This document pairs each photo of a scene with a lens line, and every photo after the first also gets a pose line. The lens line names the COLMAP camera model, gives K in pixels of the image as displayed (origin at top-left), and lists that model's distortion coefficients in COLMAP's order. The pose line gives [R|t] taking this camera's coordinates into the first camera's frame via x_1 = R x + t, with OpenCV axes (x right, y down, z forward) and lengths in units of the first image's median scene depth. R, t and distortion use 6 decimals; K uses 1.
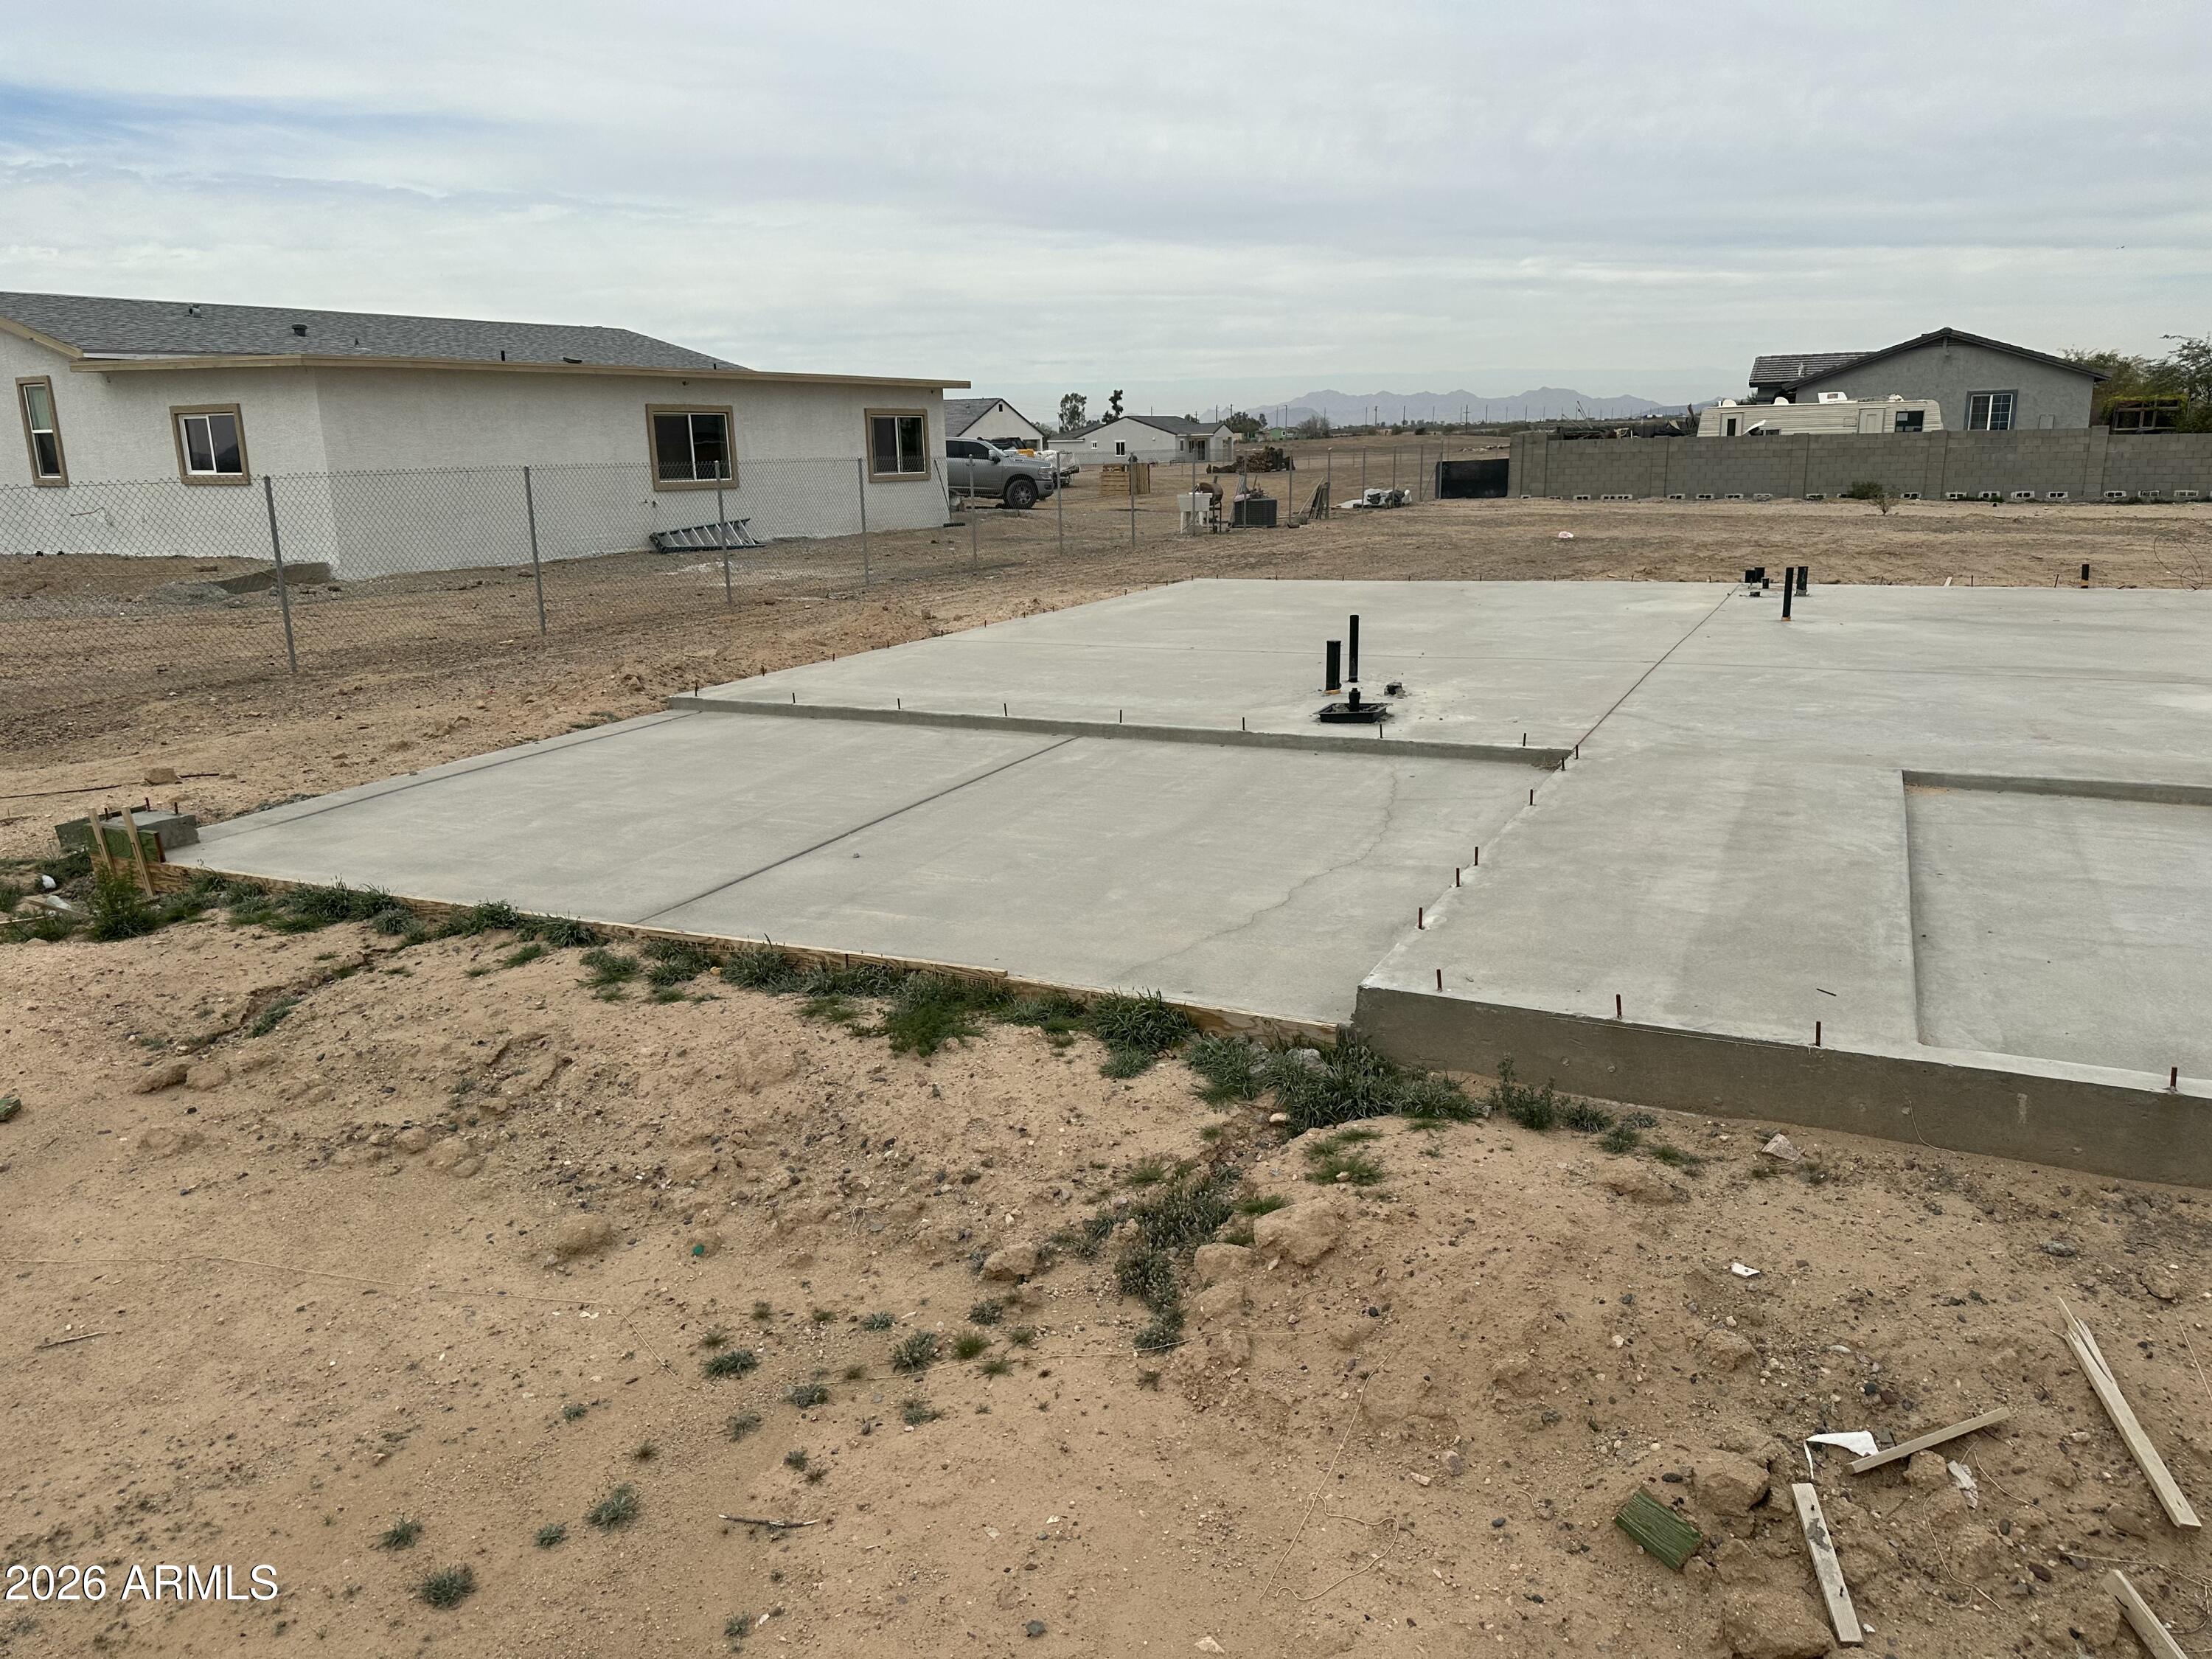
lens RADIAL K [[1575.5, 0, 1119.5], [0, 1575.5, 822.1], [0, 0, 1]] dist [0.067441, -0.080082]
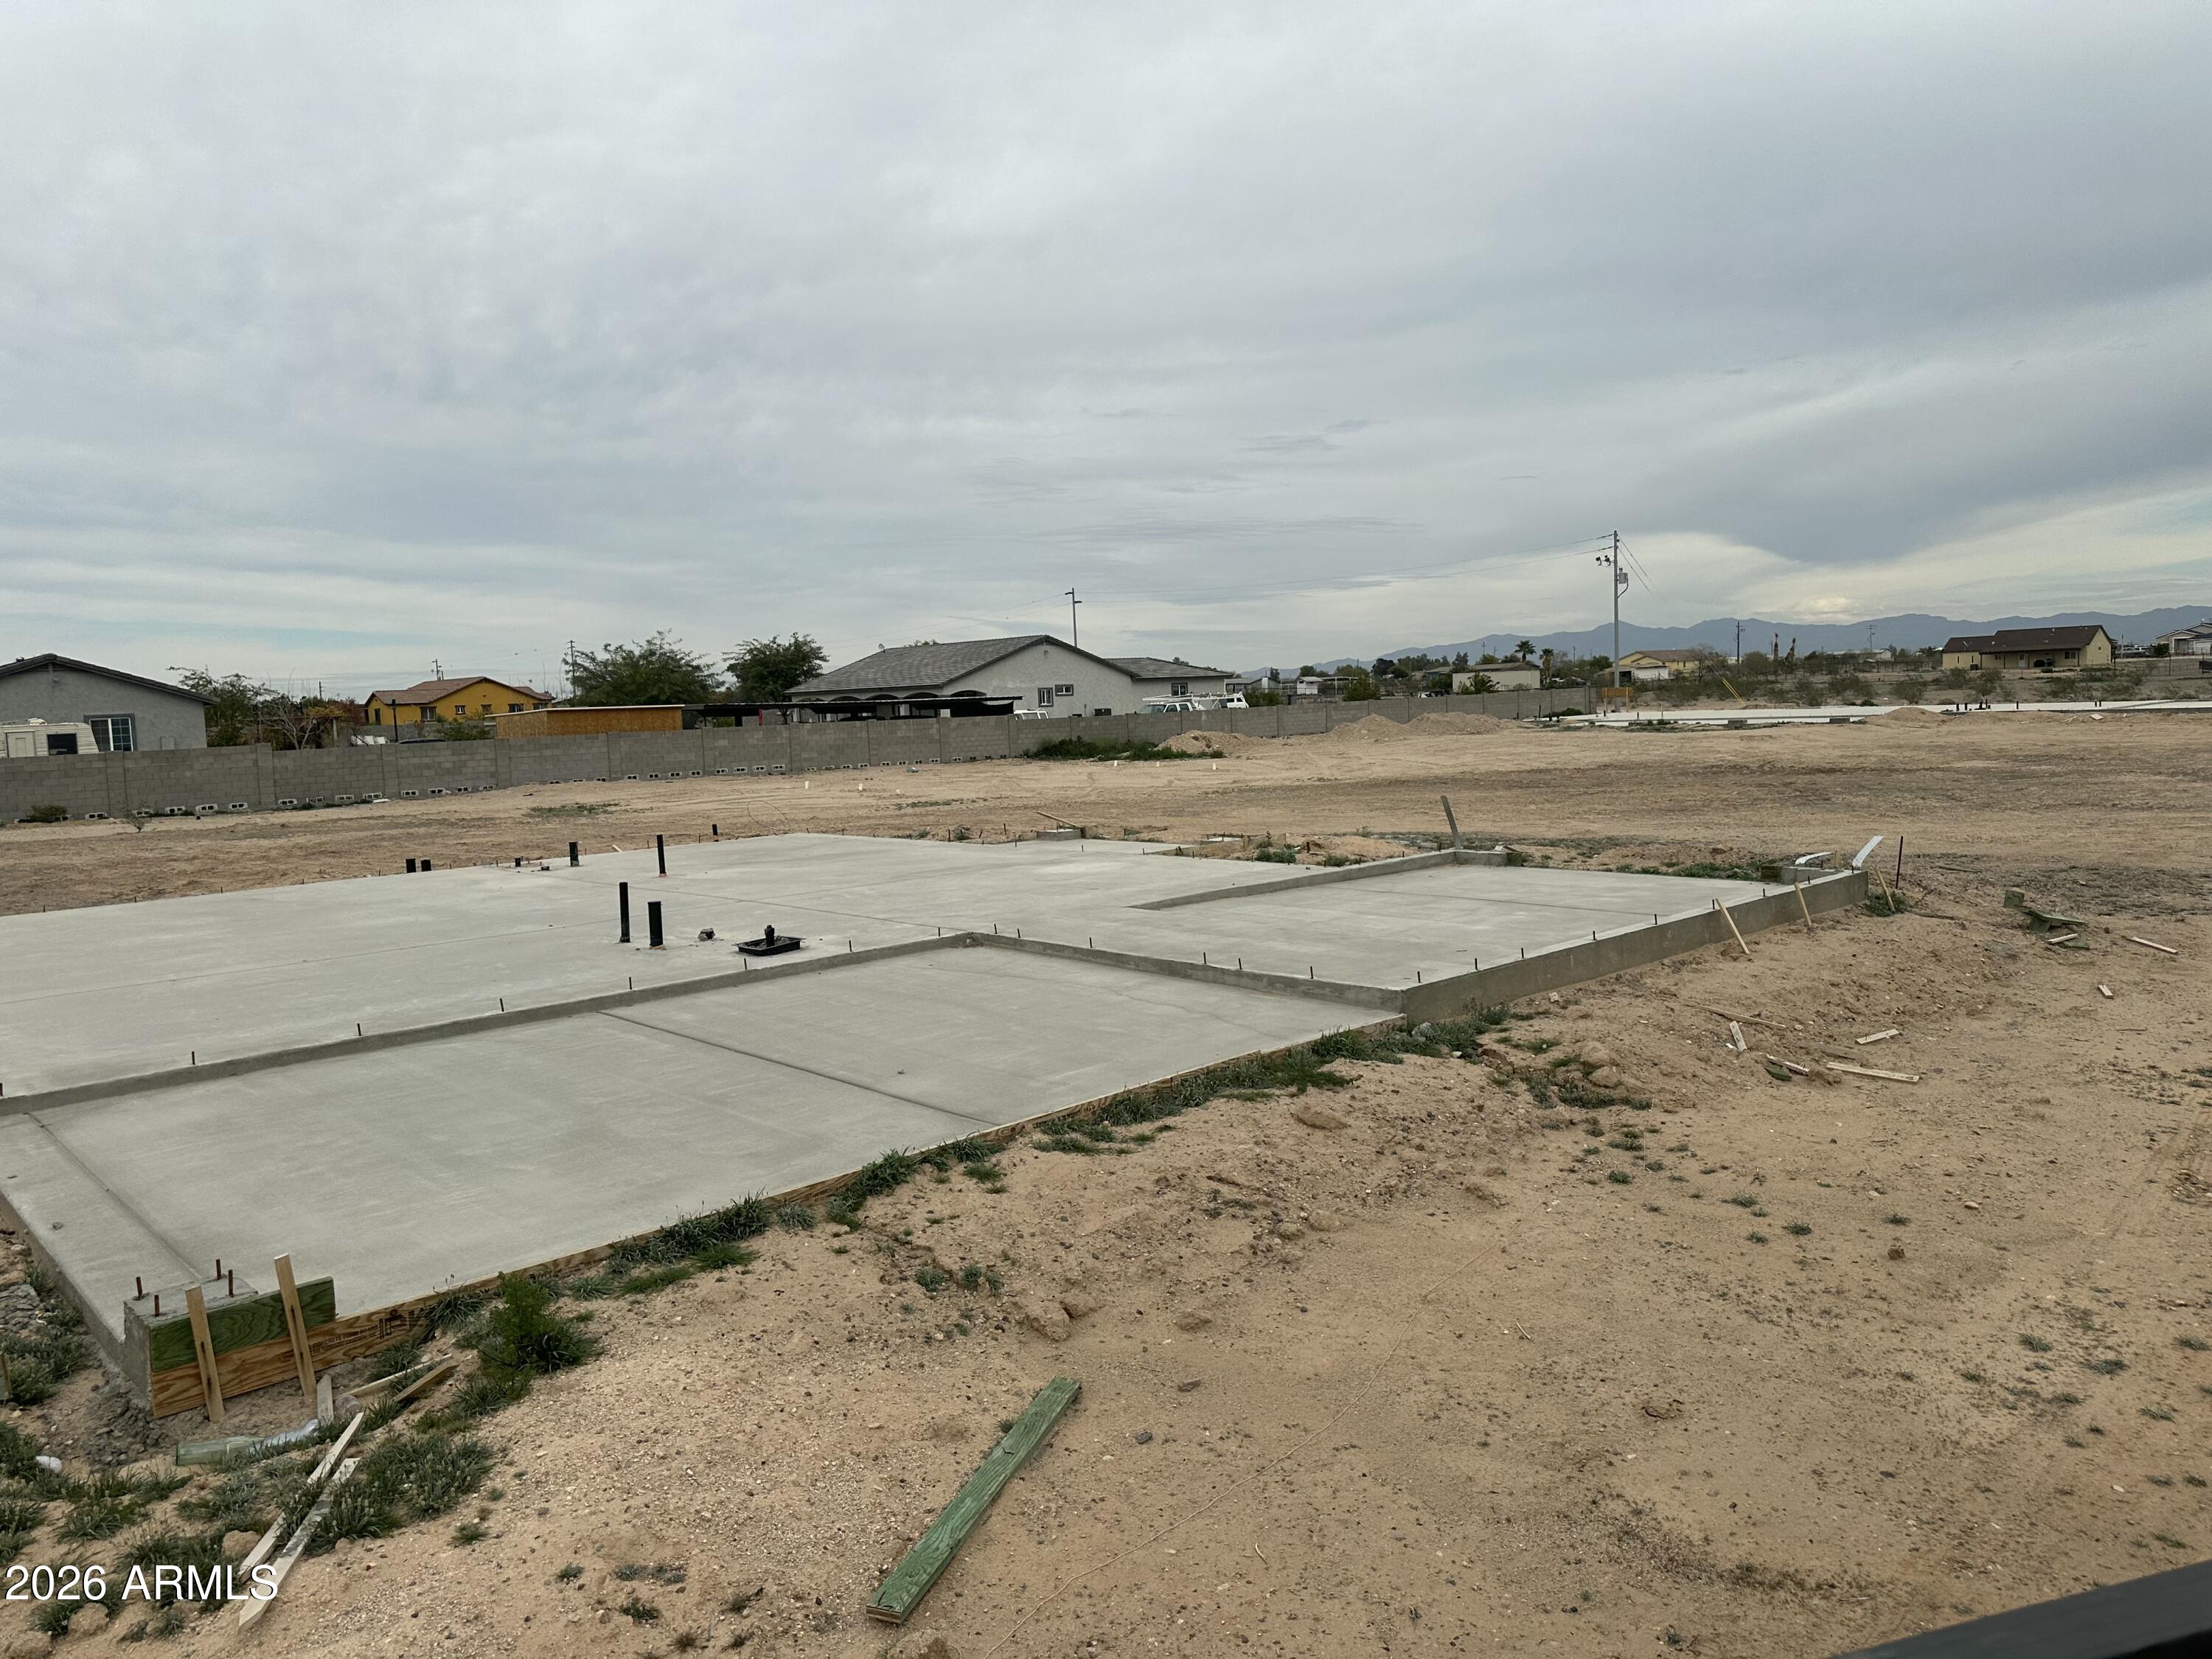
lens RADIAL K [[1575.5, 0, 1120.6], [0, 1575.5, 820.4], [0, 0, 1]] dist [0.067441, -0.080082]
pose [[0.357608, -0.066396, 0.931509, -1.320276], [0.252451, 0.967205, -0.027976, -0.092902], [-0.899102, 0.245165, 0.362642, 0.469993]]
